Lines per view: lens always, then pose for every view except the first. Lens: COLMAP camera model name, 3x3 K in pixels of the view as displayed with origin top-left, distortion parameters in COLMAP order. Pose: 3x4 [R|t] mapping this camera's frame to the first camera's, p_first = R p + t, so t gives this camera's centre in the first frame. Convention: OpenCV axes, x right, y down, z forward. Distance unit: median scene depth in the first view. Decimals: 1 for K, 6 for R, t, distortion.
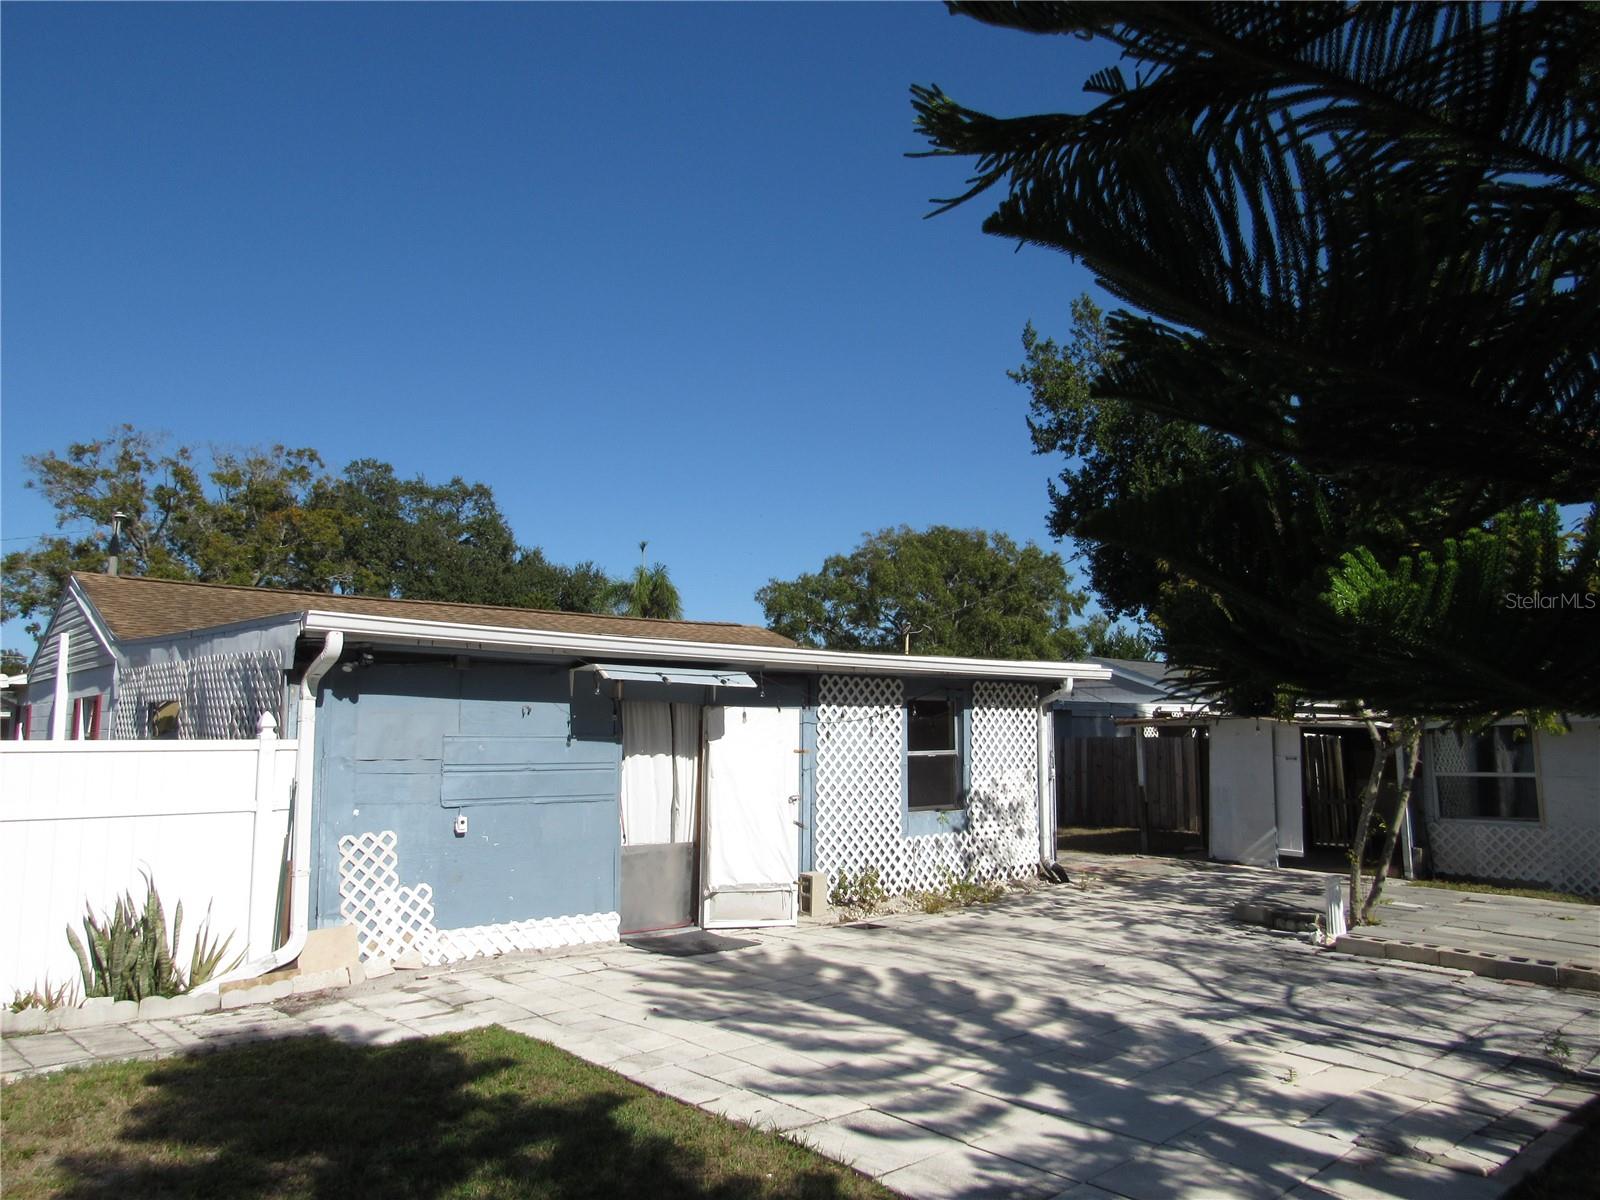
lens RADIAL K [[1155.4, 0, 787.6], [0, 1155.4, 602.0], [0, 0, 1]] dist [-0.022146, 0.013231]
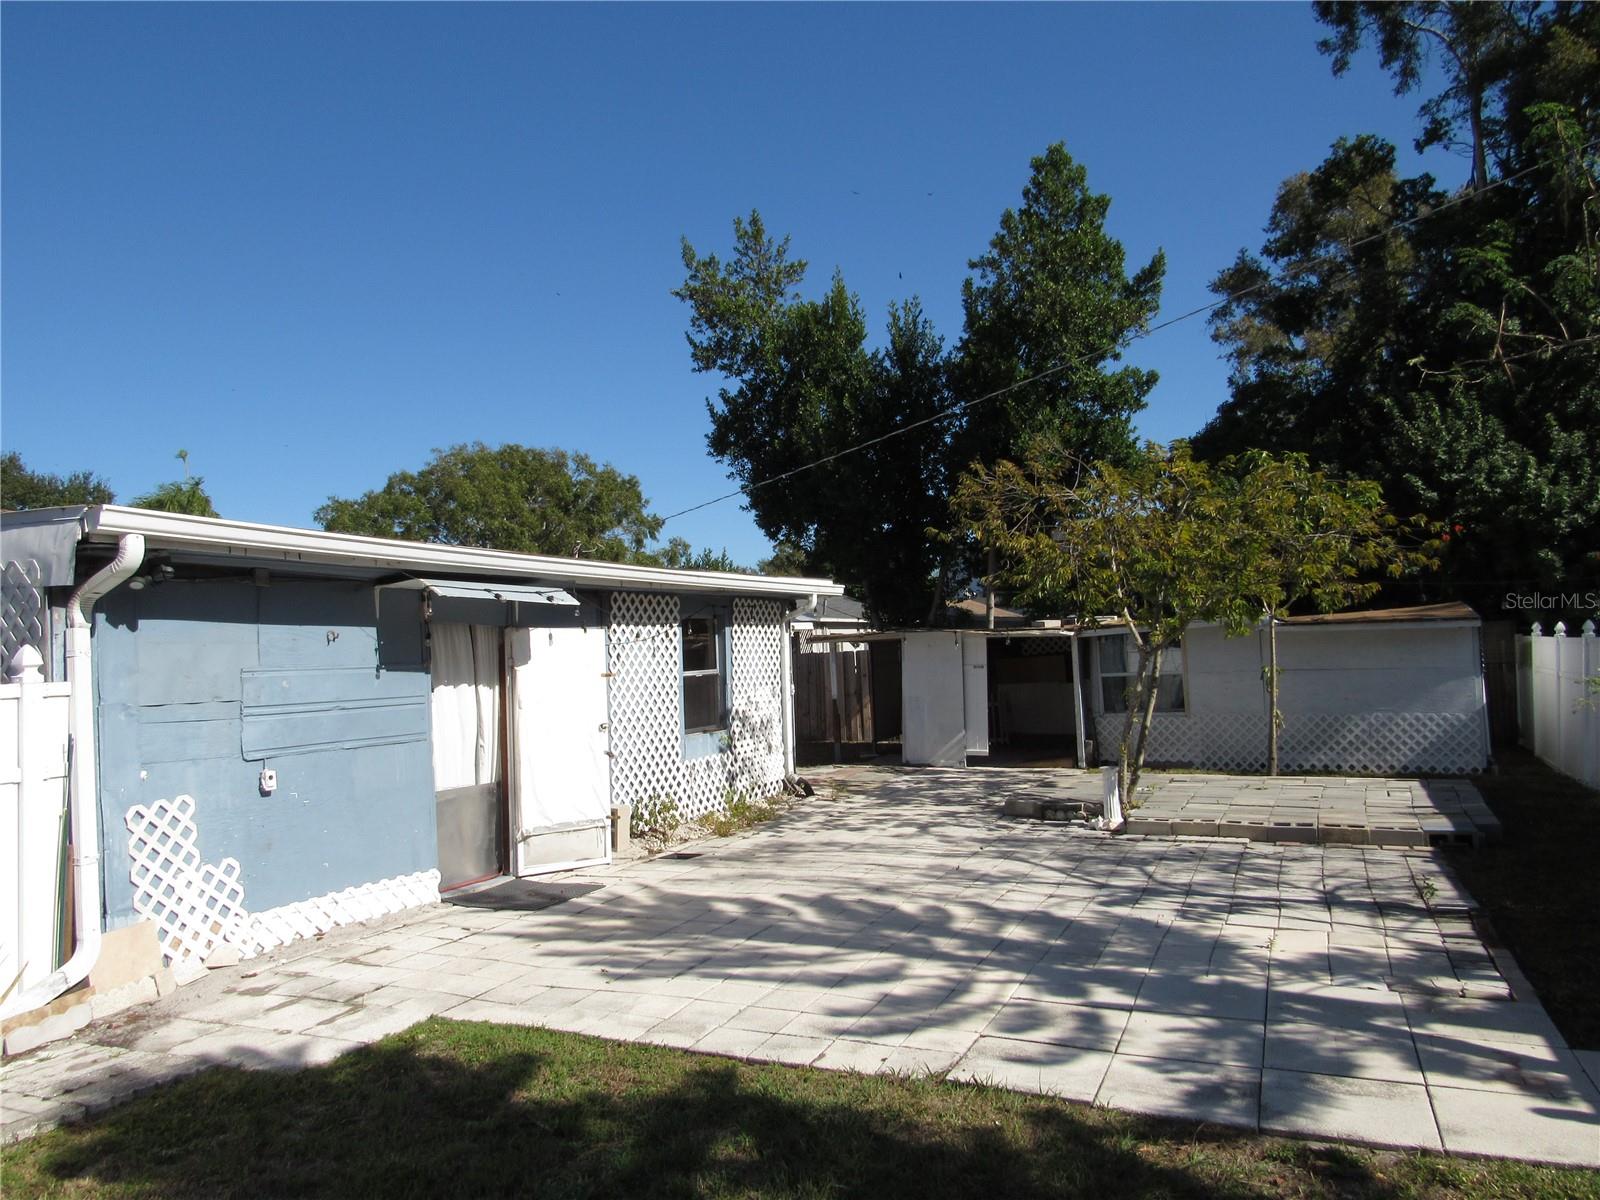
lens RADIAL K [[1154.6, 0, 800.0], [0, 1154.6, 600.0], [0, 0, 1]] dist [-0.021988, 0.005239]
pose [[0.912252, -0.013490, 0.409407, -0.275799], [-0.012134, 0.998129, 0.059926, 0.016544], [-0.409449, -0.059635, 0.910382, 0.135090]]
